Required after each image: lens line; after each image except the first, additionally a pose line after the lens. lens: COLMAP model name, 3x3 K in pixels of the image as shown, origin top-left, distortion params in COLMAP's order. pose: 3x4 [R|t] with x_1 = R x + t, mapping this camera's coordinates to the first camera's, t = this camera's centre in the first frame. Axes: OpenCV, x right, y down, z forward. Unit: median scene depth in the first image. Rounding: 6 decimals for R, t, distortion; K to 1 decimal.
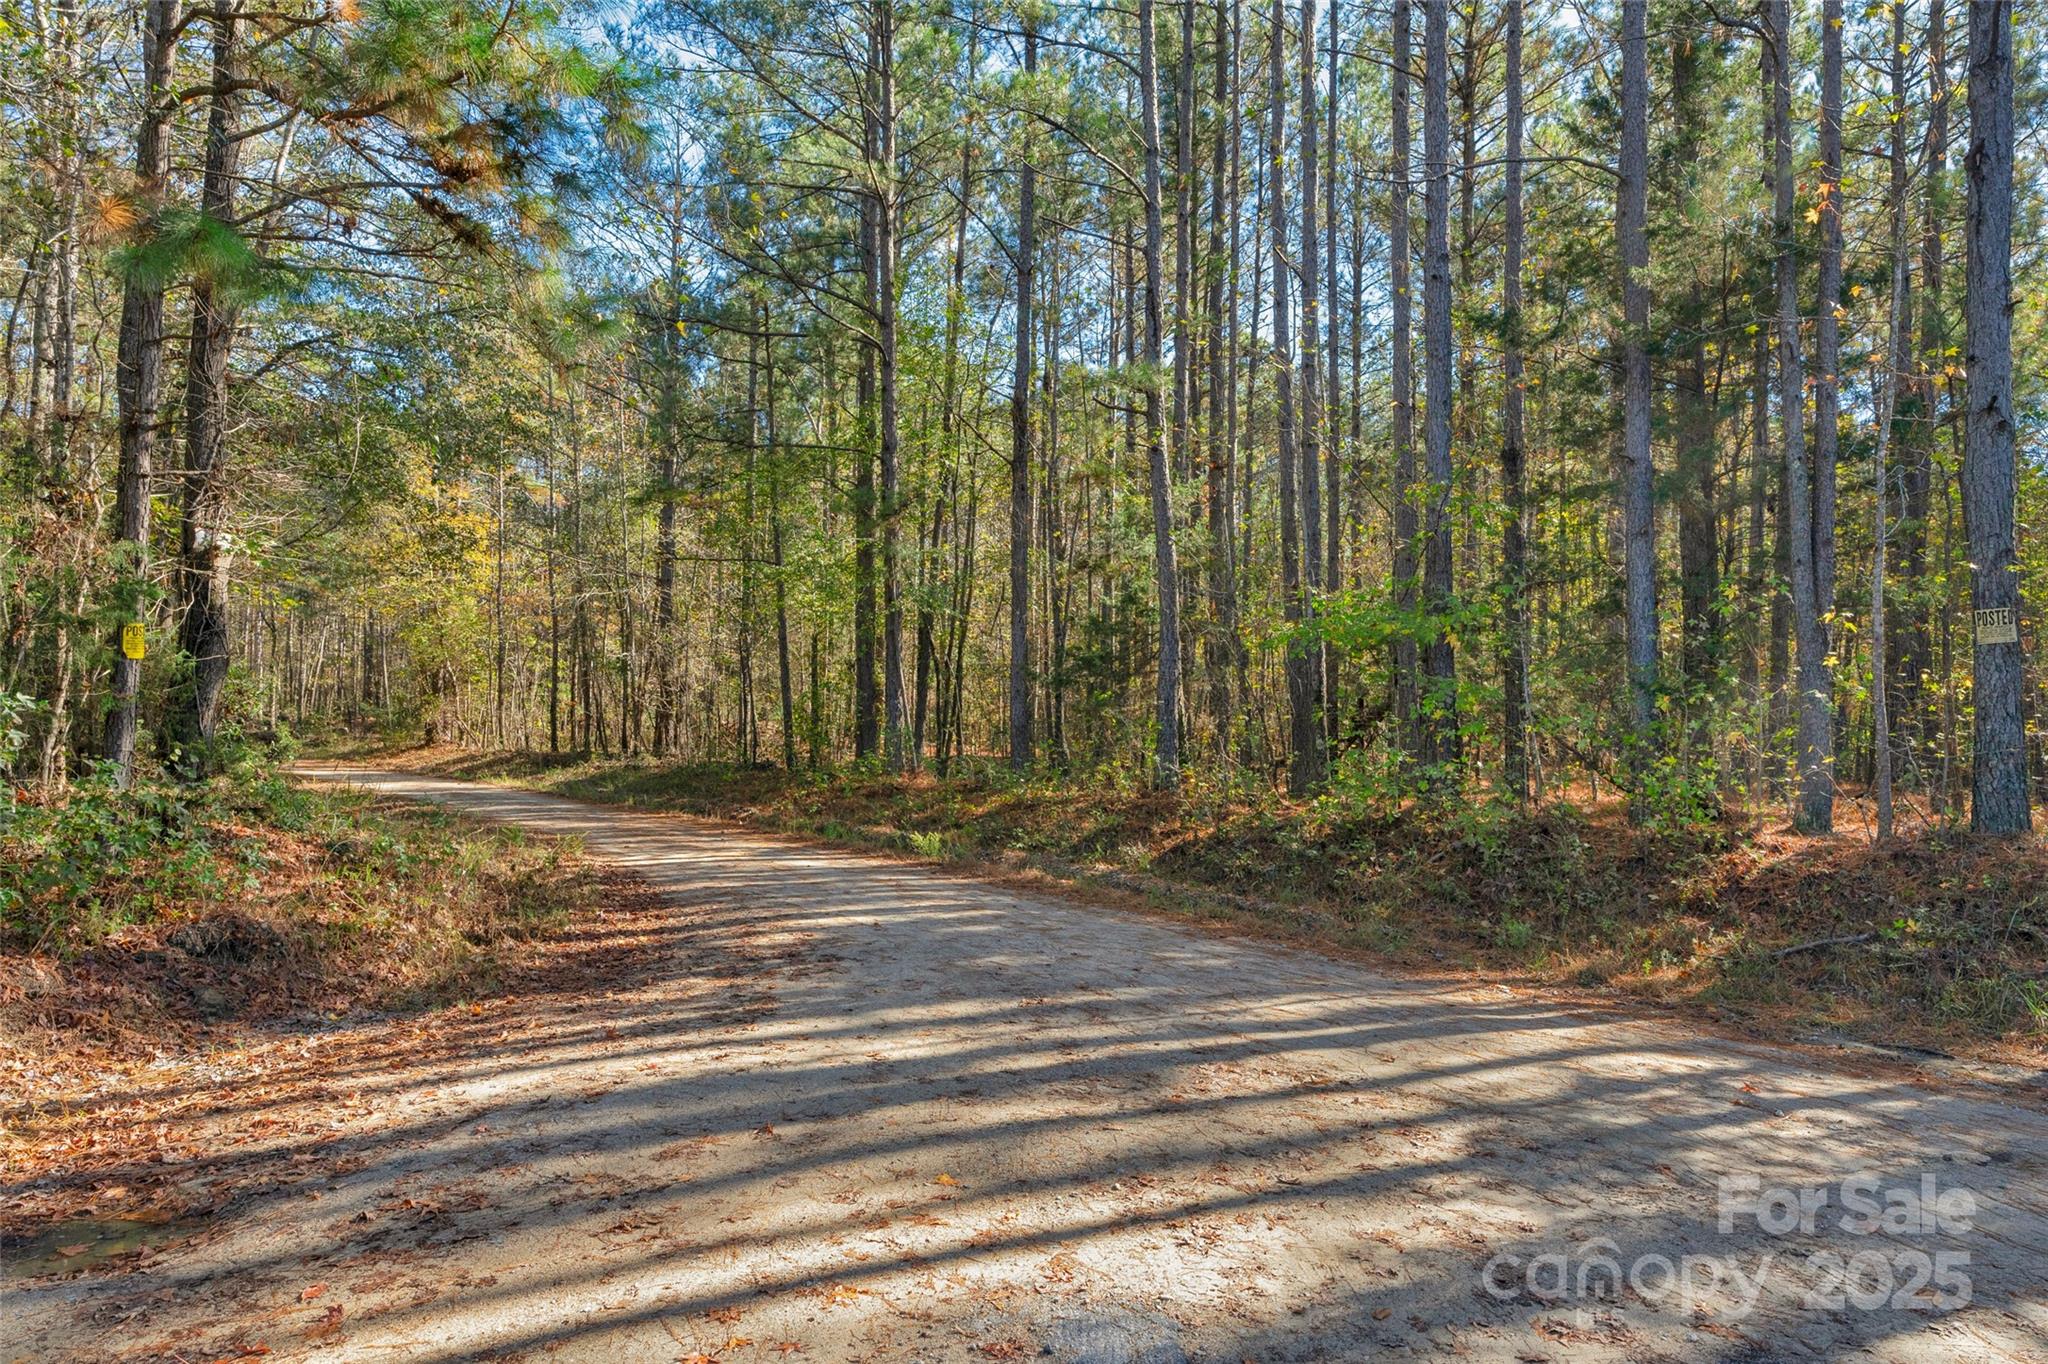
lens RADIAL K [[1240.5, 0, 1024.0], [0, 1240.5, 682.0], [0, 0, 1]] dist [-0.000021, -0.000014]
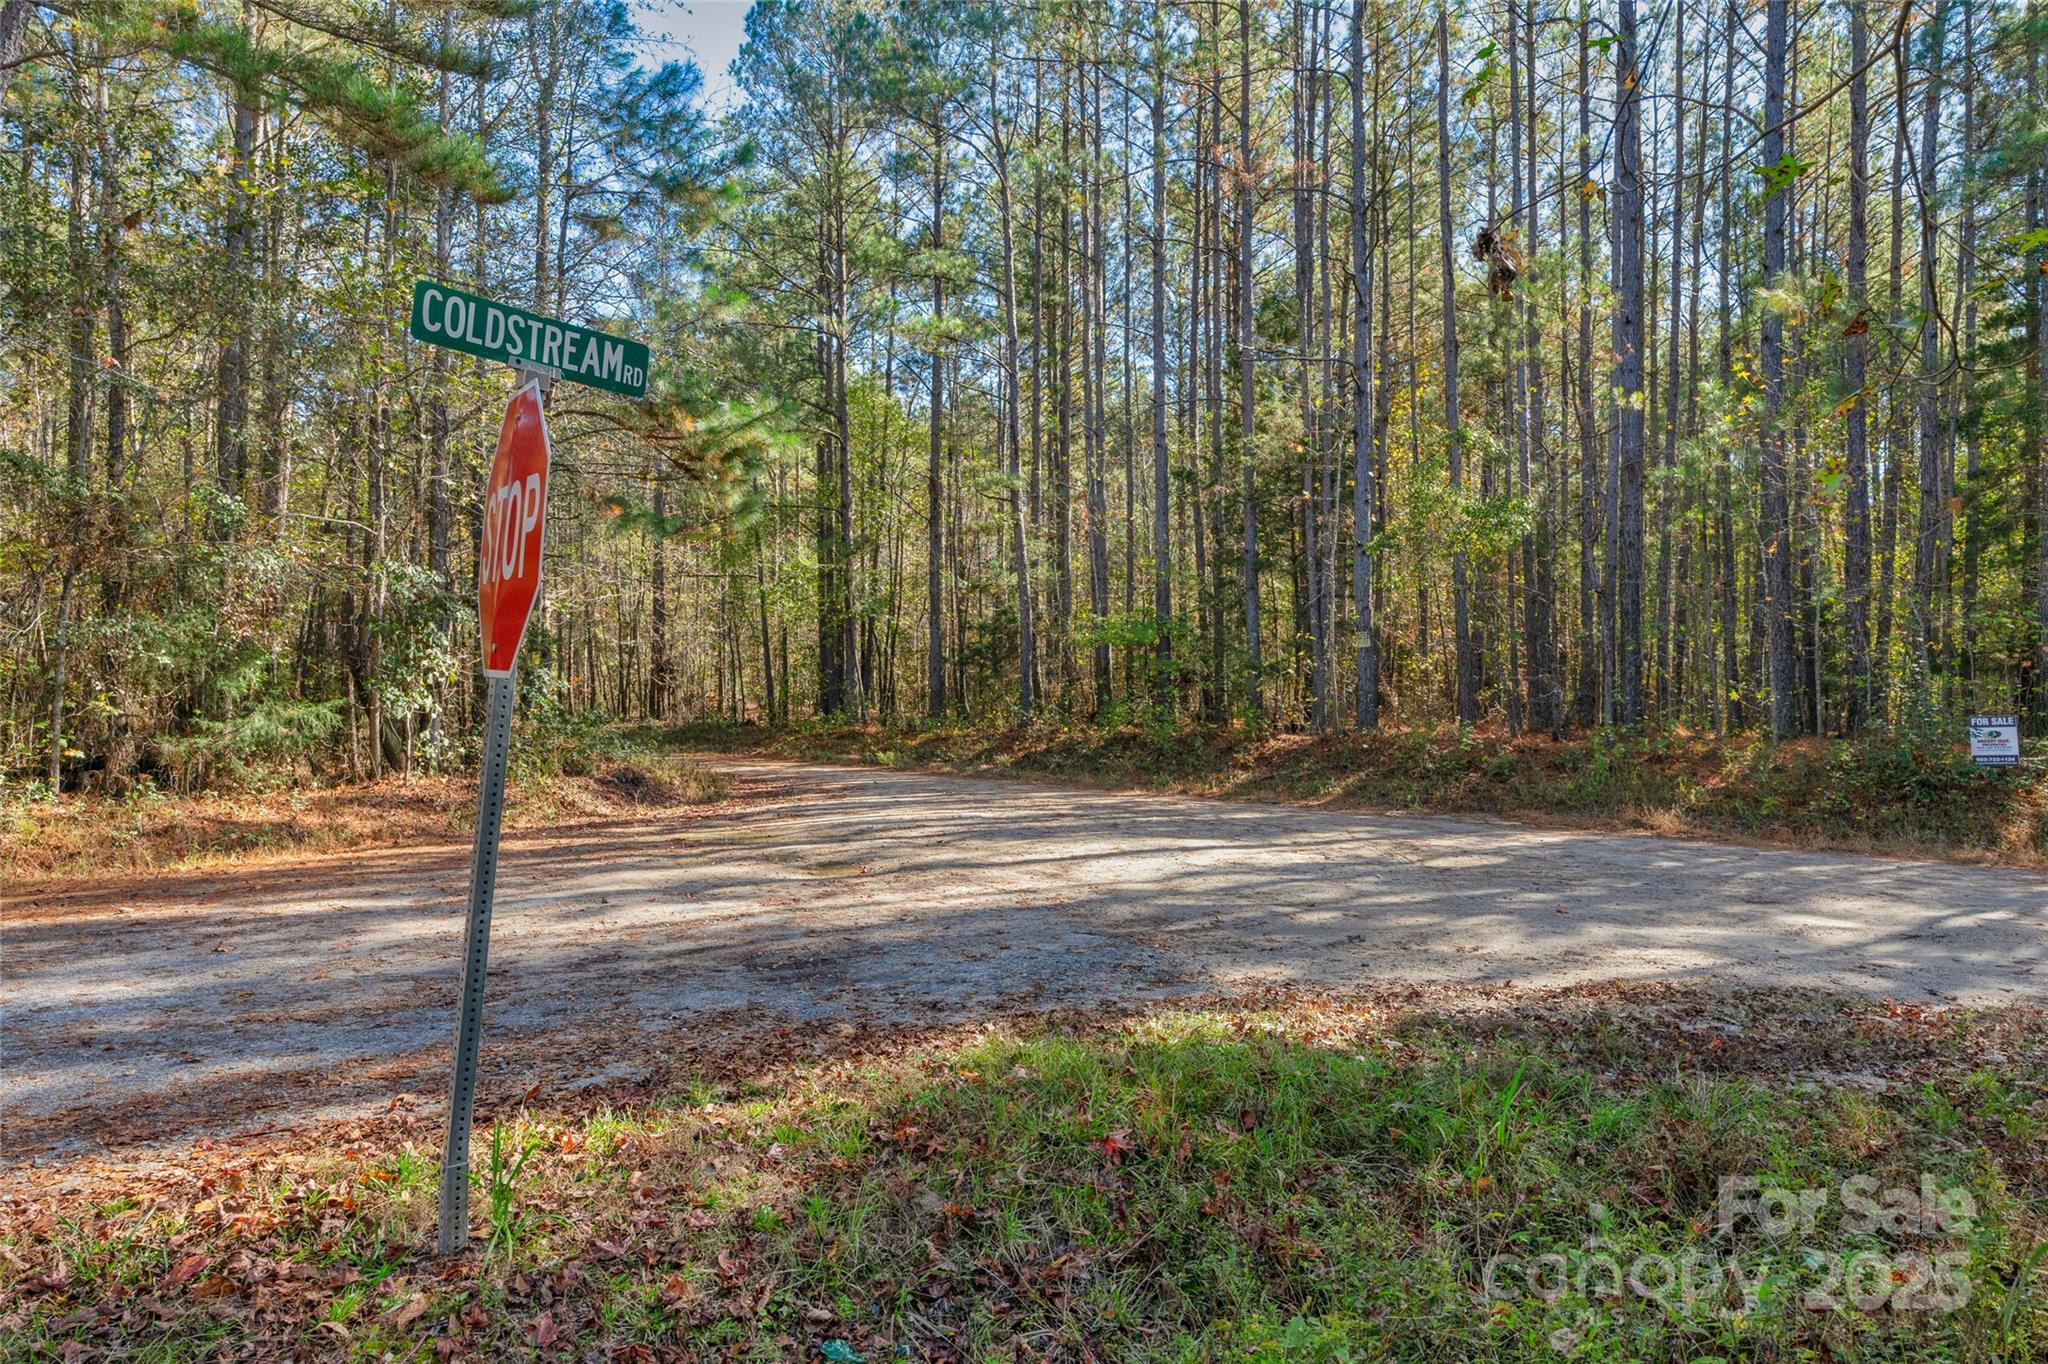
lens RADIAL K [[1300.6, 0, 1024.0], [0, 1300.6, 682.0], [0, 0, 1]] dist [-0.000220, -0.000017]
pose [[0.997443, -0.012870, 0.070291, -0.007765], [0.011194, 0.999645, 0.024180, -0.013709], [-0.070577, -0.023331, 0.997233, -0.569211]]
